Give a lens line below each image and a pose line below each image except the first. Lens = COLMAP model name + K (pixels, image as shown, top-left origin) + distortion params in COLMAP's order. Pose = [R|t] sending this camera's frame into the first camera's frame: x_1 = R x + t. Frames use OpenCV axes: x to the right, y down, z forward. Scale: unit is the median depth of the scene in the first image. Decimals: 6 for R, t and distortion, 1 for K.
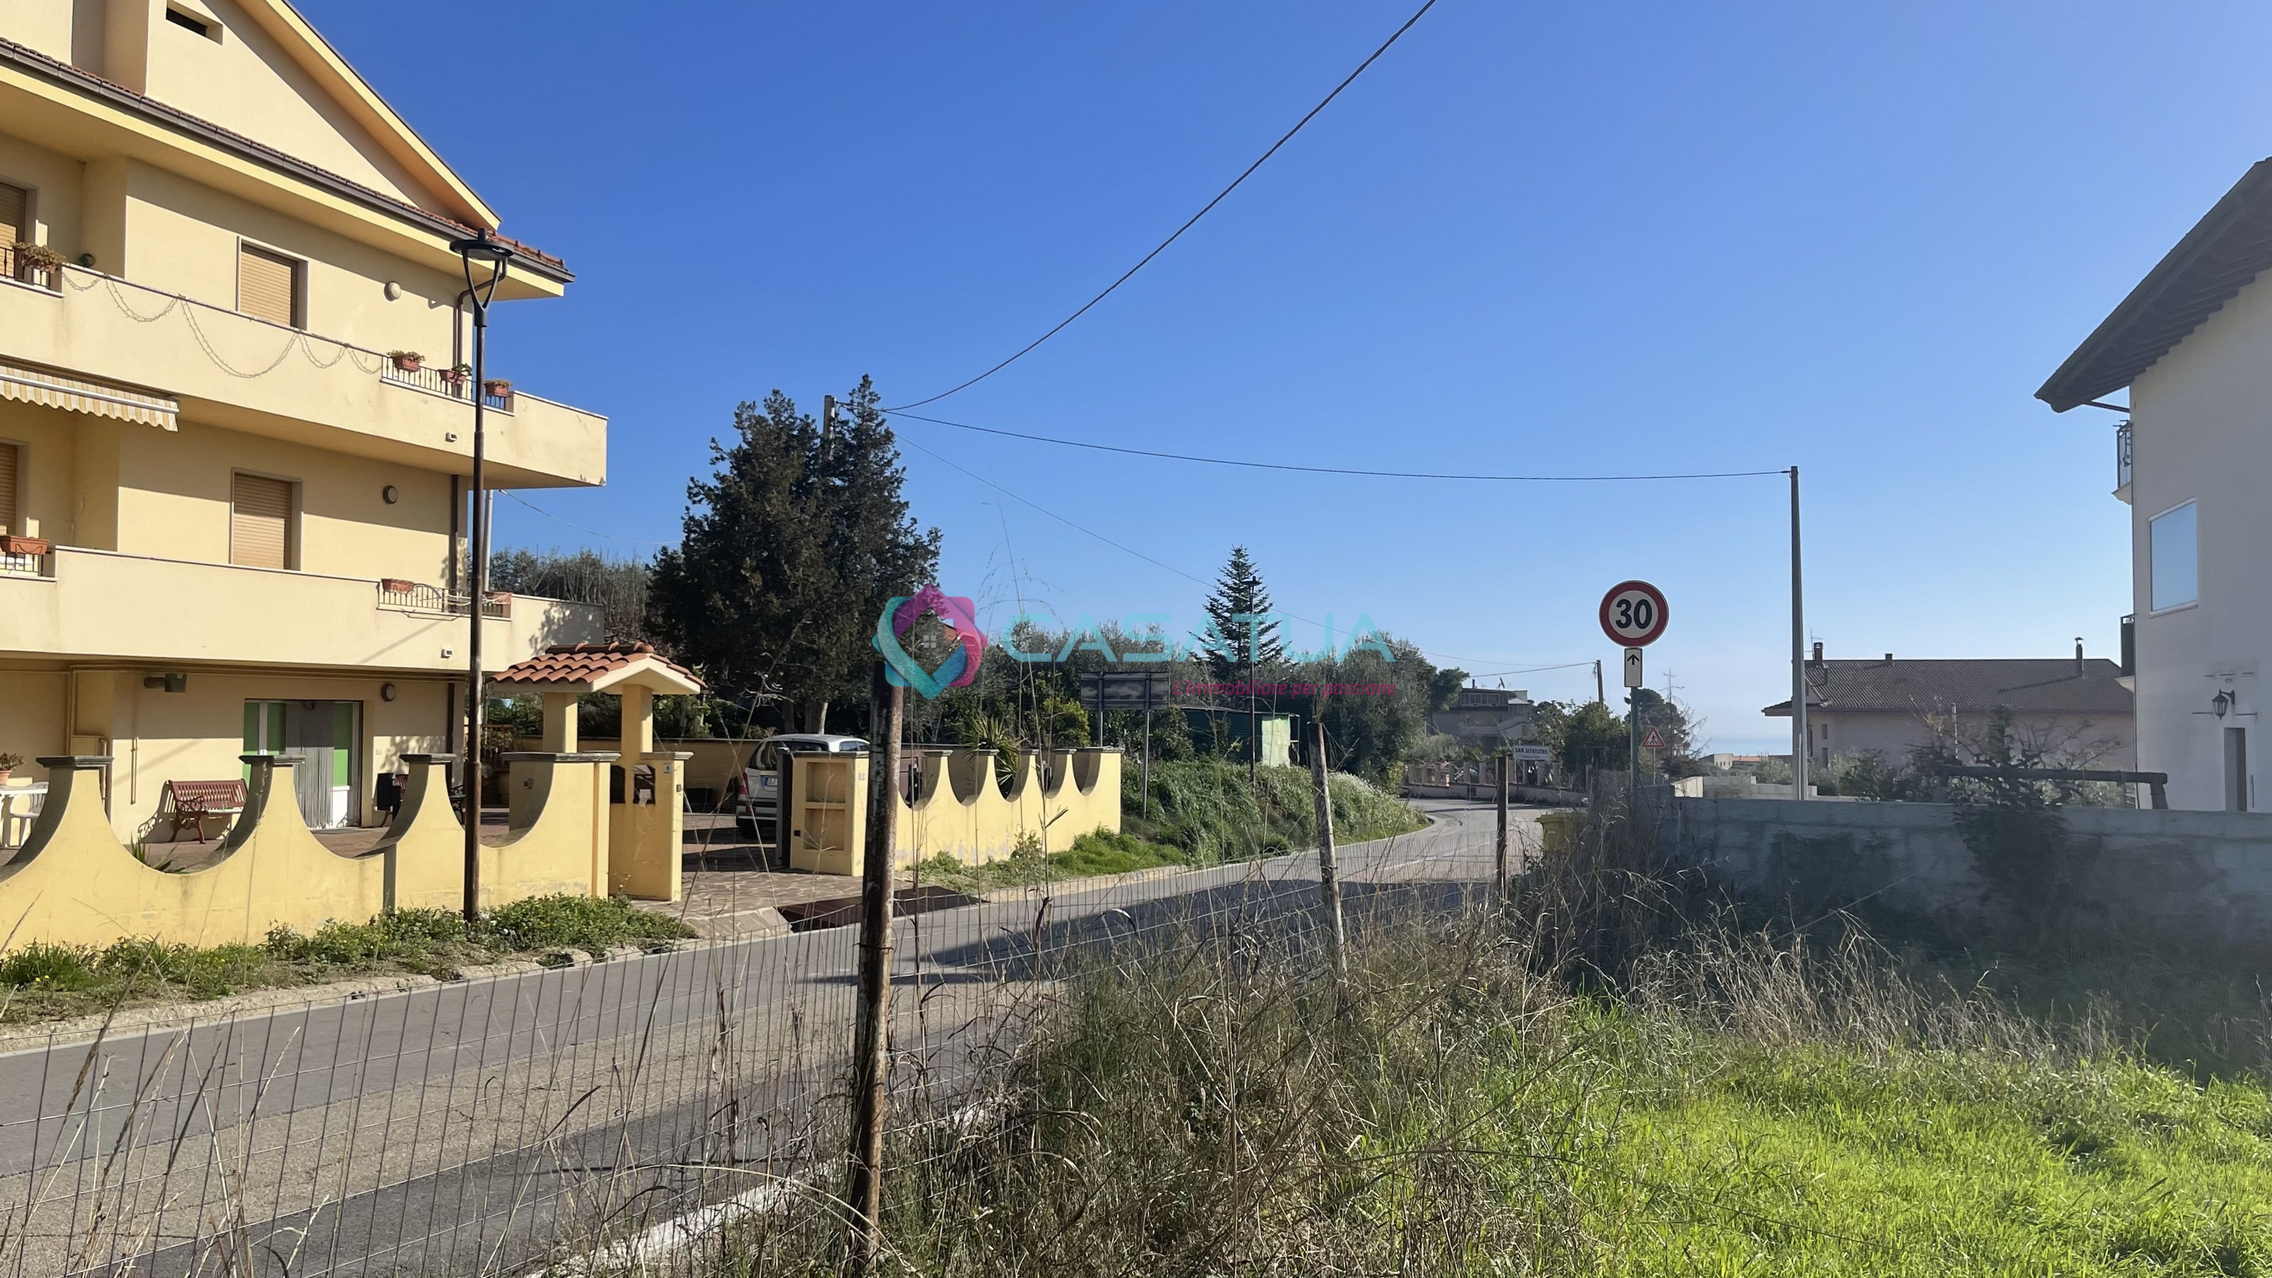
lens RADIAL K [[1892.7, 0, 1136.0], [0, 1892.7, 639.0], [0, 0, 1]] dist [0.087754, -0.166755]
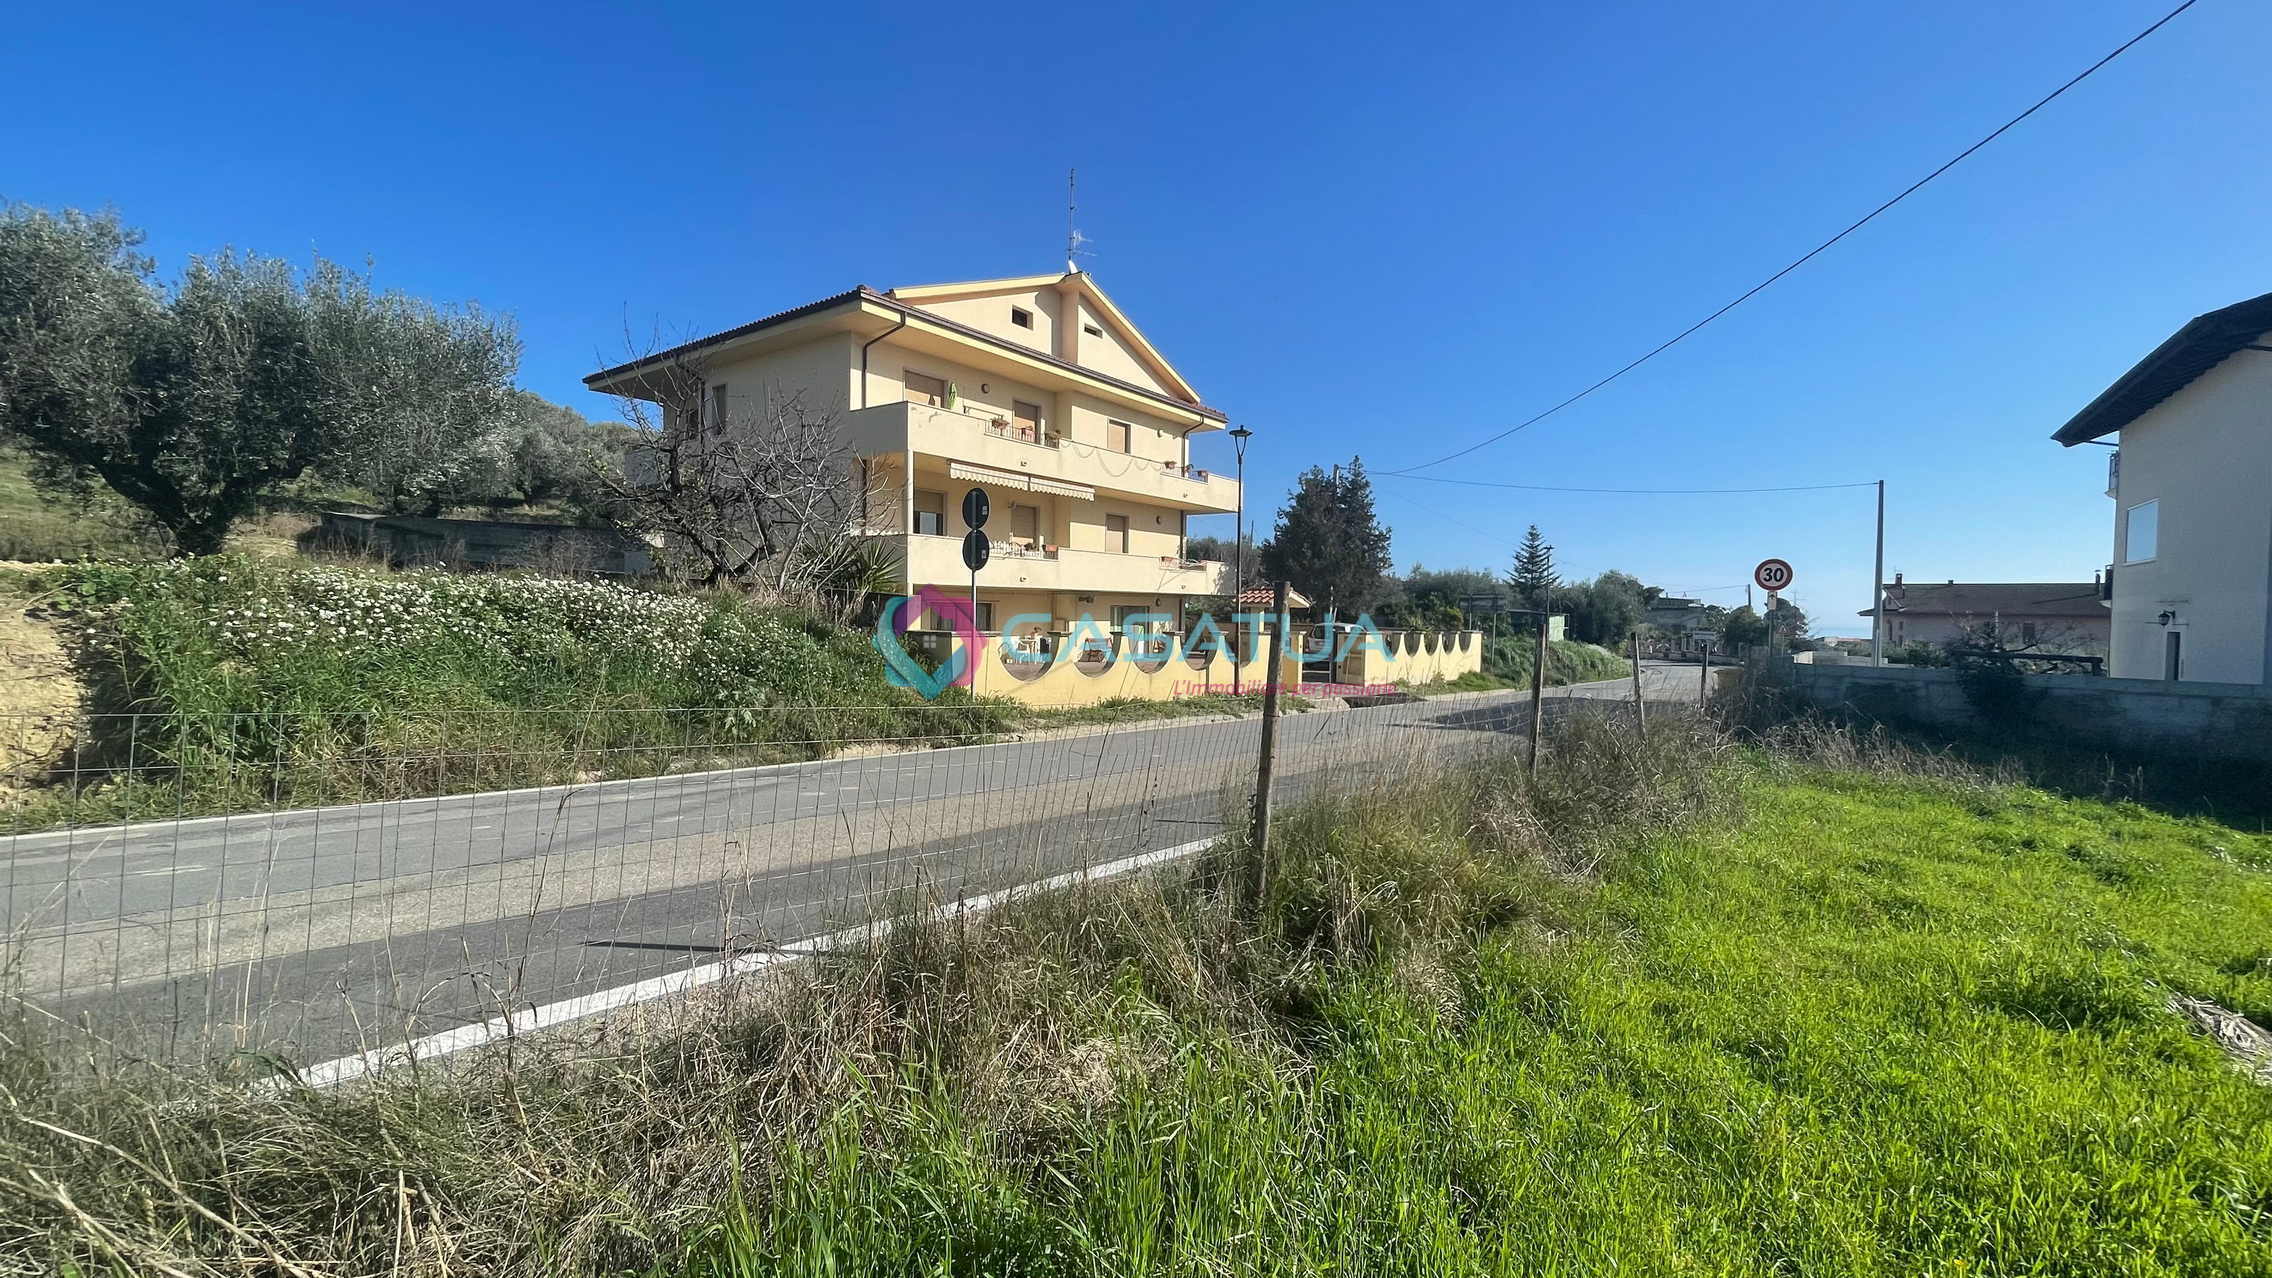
lens RADIAL K [[918.5, 0, 1126.2], [0, 918.5, 640.1], [0, 0, 1]] dist [-0.000630, -0.000436]
pose [[0.937118, 0.021381, -0.348358, -0.026269], [0.004108, 0.997377, 0.072268, -0.008834], [0.348990, -0.069155, 0.934571, -0.098066]]
